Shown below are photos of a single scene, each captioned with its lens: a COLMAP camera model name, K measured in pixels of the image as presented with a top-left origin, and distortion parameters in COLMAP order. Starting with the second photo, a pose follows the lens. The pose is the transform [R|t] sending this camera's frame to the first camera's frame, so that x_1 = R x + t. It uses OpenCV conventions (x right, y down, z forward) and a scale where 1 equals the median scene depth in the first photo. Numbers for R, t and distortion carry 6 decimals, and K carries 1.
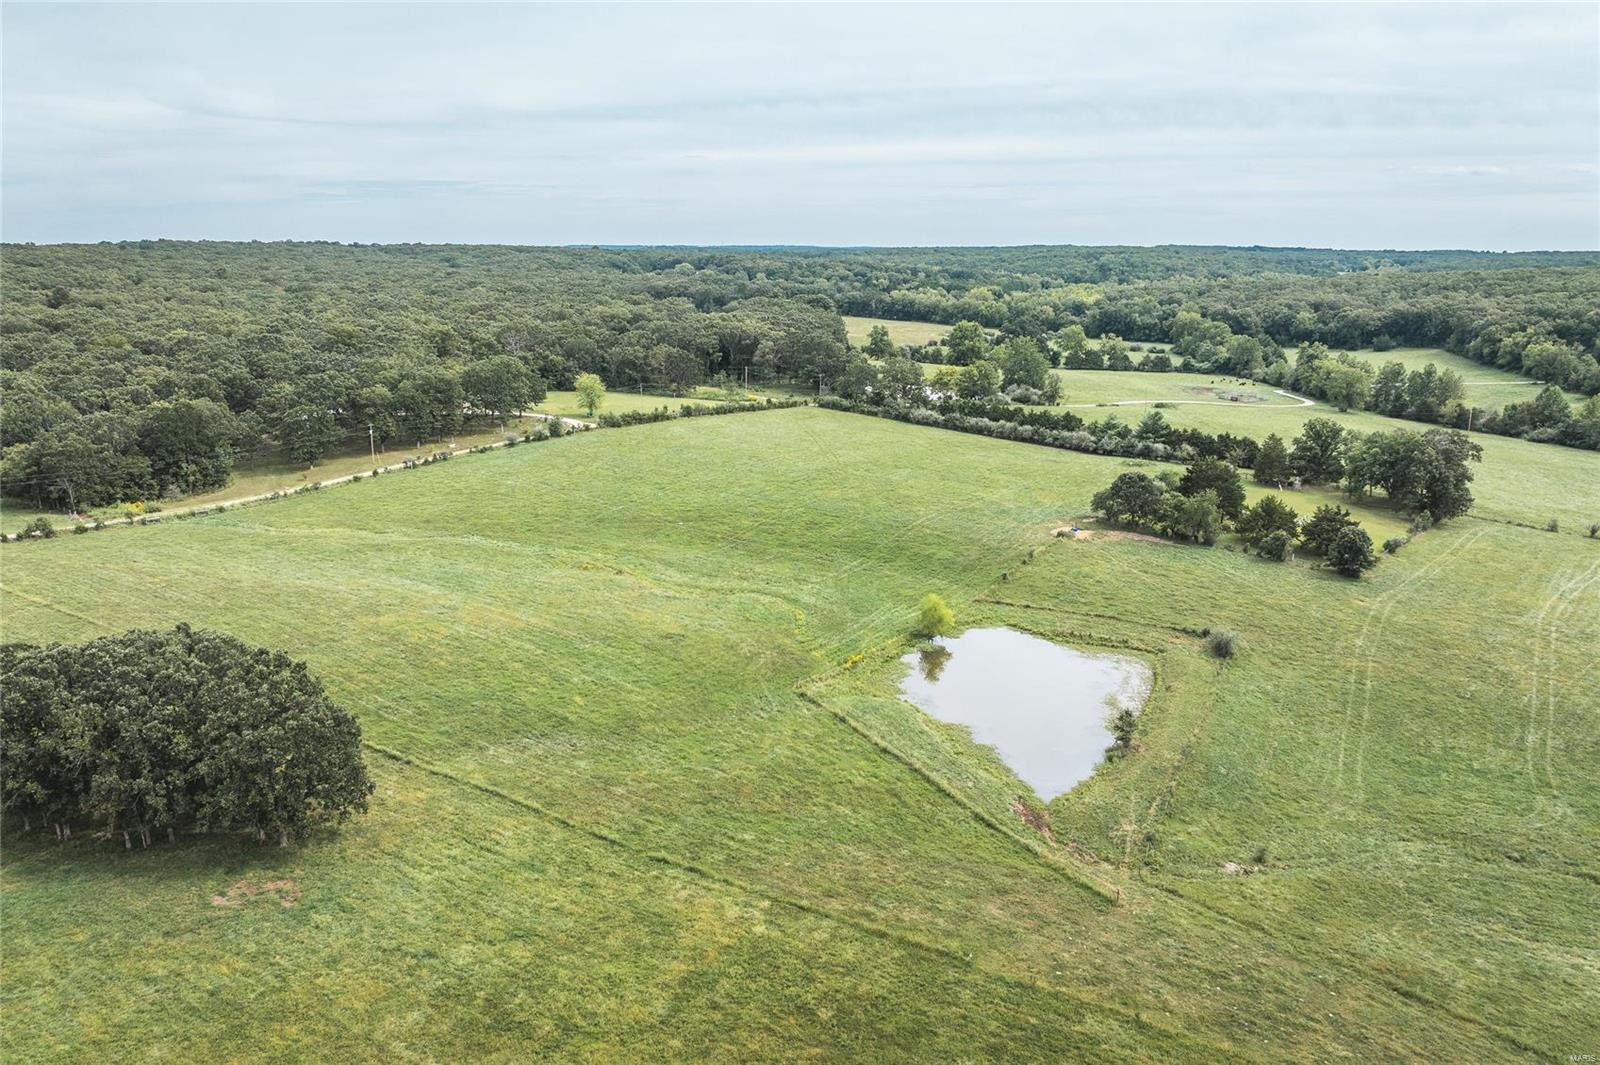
lens RADIAL K [[1124.3, 0, 814.0], [0, 1124.3, 531.2], [0, 0, 1]] dist [-0.039955, 0.006832]
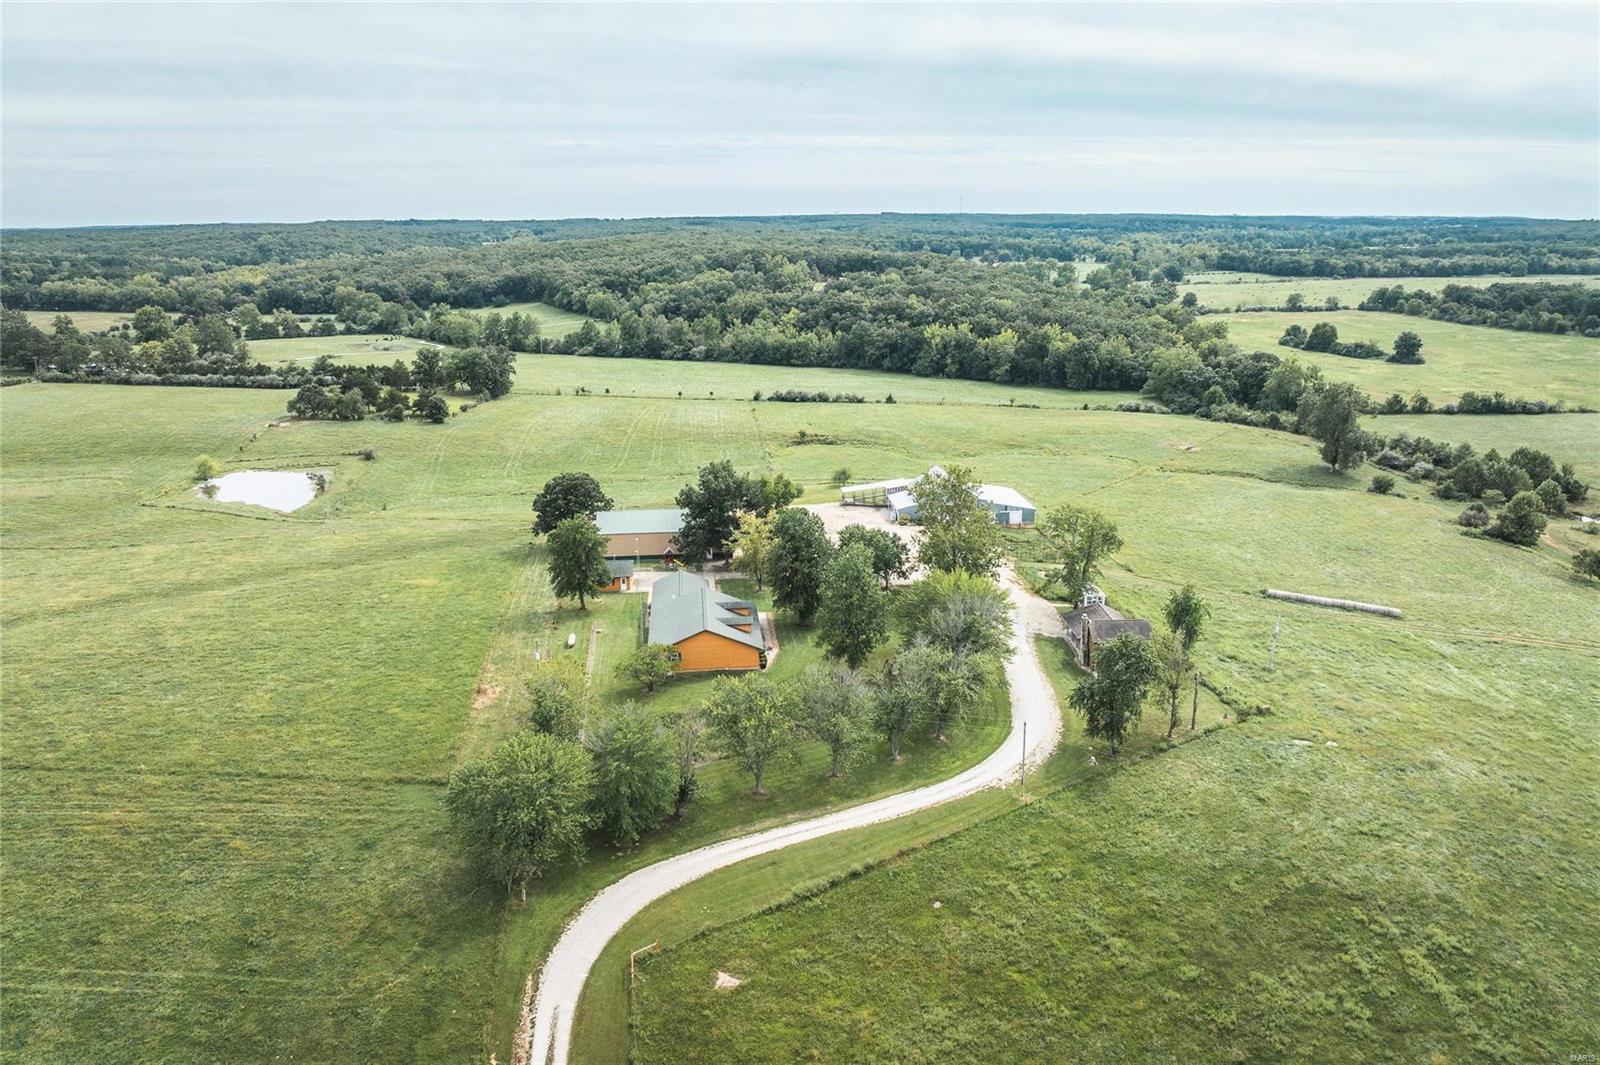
lens RADIAL K [[1124.3, 0, 810.1], [0, 1124.3, 521.9], [0, 0, 1]] dist [-0.039955, 0.006832]
pose [[0.768964, -0.178292, 0.613927, -0.109638], [0.167893, 0.982936, 0.075165, 0.082131], [-0.616852, 0.045275, 0.785776, -0.420361]]
